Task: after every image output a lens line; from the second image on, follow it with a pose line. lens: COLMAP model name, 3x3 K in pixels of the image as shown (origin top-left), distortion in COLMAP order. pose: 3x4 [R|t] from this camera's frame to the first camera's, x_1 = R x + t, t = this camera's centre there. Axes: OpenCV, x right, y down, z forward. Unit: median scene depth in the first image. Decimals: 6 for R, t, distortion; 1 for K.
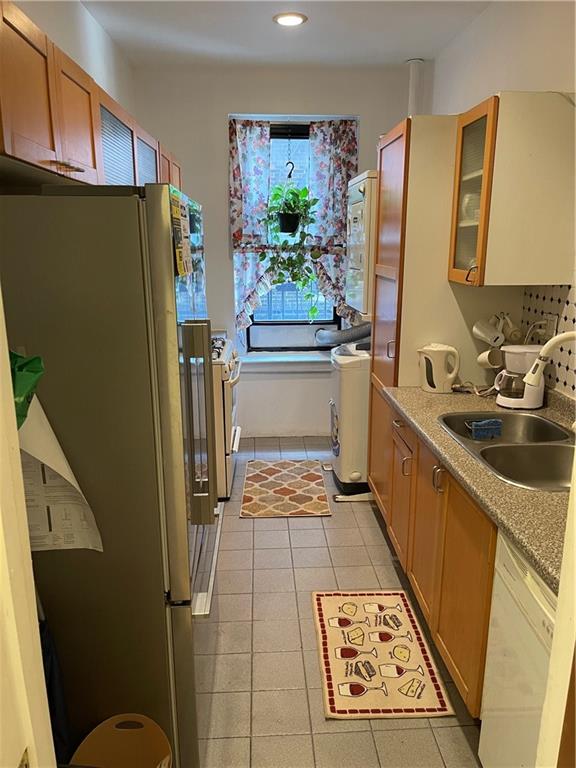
lens RADIAL K [[578.7, 0, 287.0], [0, 578.7, 386.8], [0, 0, 1]] dist [0.084692, -0.115826]
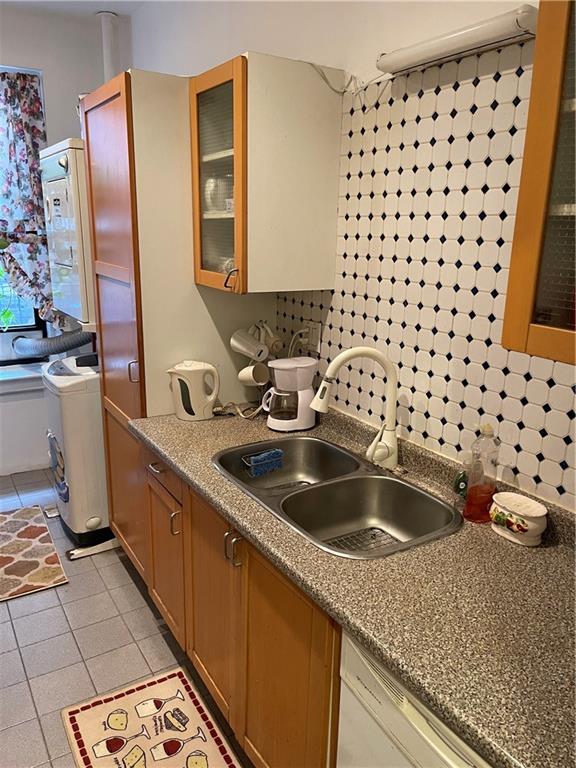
lens RADIAL K [[578.7, 0, 287.0], [0, 578.7, 386.8], [0, 0, 1]] dist [0.084692, -0.115826]
pose [[0.874387, -0.108864, 0.472860, -0.014238], [0.096594, 0.994055, 0.050239, -0.065394], [-0.475518, 0.001747, 0.879704, 0.213420]]
